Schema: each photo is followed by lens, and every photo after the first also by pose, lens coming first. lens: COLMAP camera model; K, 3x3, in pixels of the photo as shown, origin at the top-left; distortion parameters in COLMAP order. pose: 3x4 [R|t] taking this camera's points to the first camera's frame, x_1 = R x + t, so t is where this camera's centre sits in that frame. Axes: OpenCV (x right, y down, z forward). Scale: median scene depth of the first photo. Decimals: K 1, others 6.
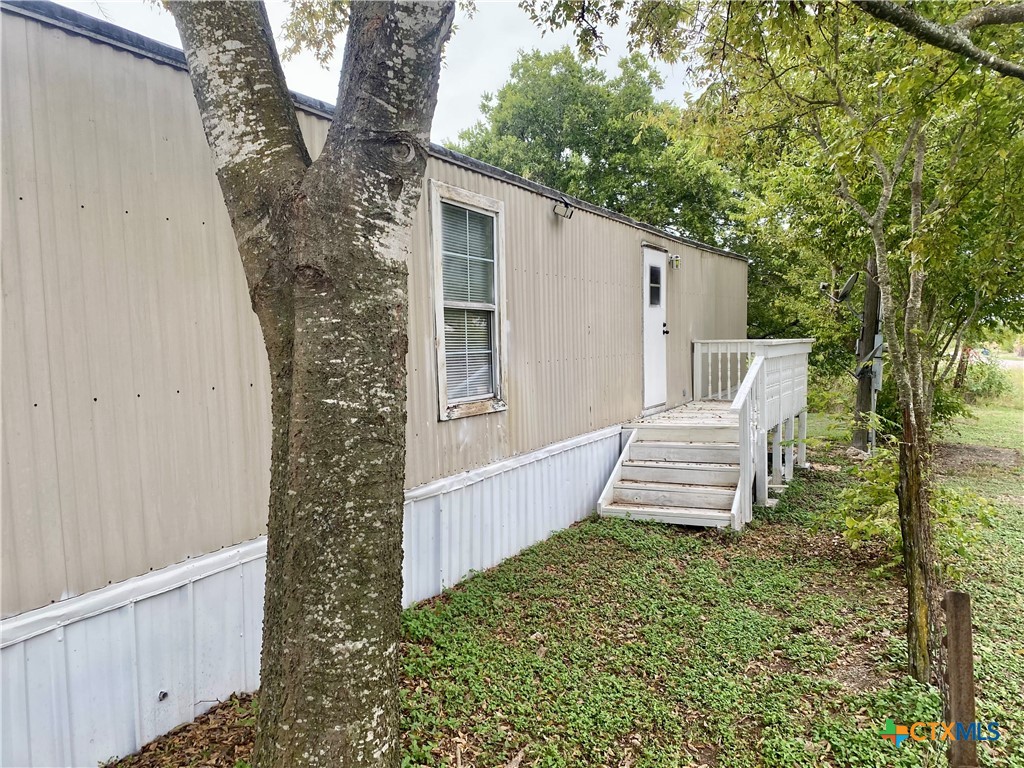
lens RADIAL K [[796.9, 0, 512.0], [0, 796.9, 384.0], [0, 0, 1]] dist [-0.014703, 0.032509]
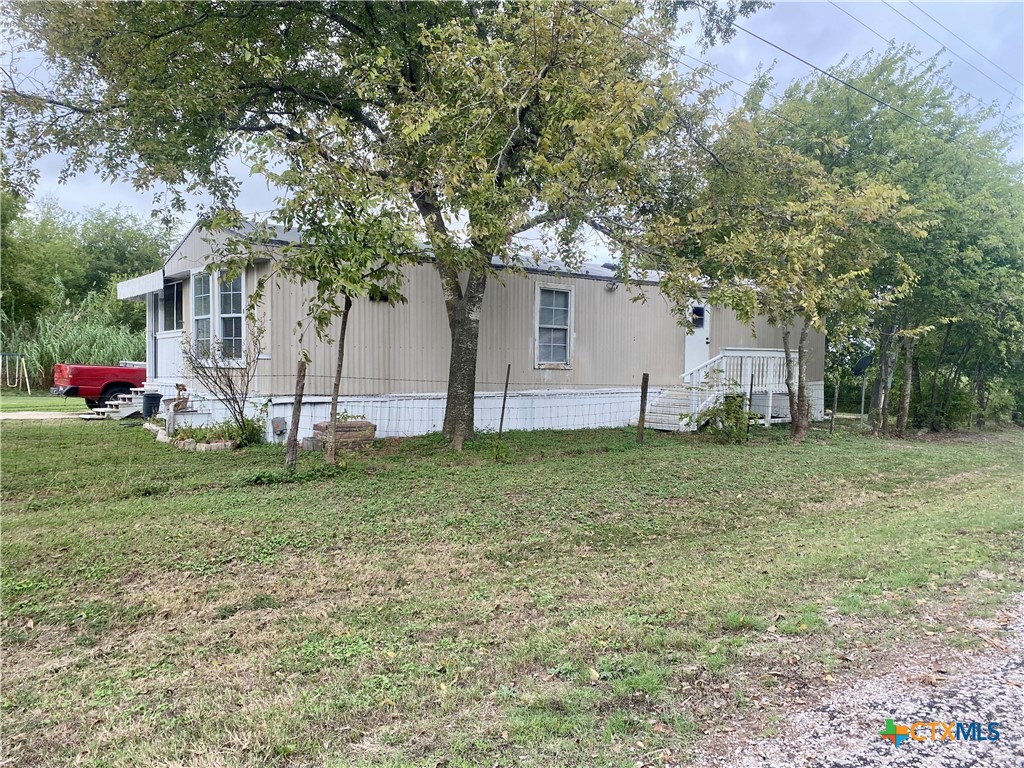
lens RADIAL K [[796.9, 0, 512.0], [0, 796.9, 384.0], [0, 0, 1]] dist [-0.014703, 0.032509]
pose [[0.926595, 0.049068, -0.372846, 0.805980], [-0.055412, 0.998444, -0.006313, 0.113382], [0.371956, 0.026510, 0.927872, -1.469402]]
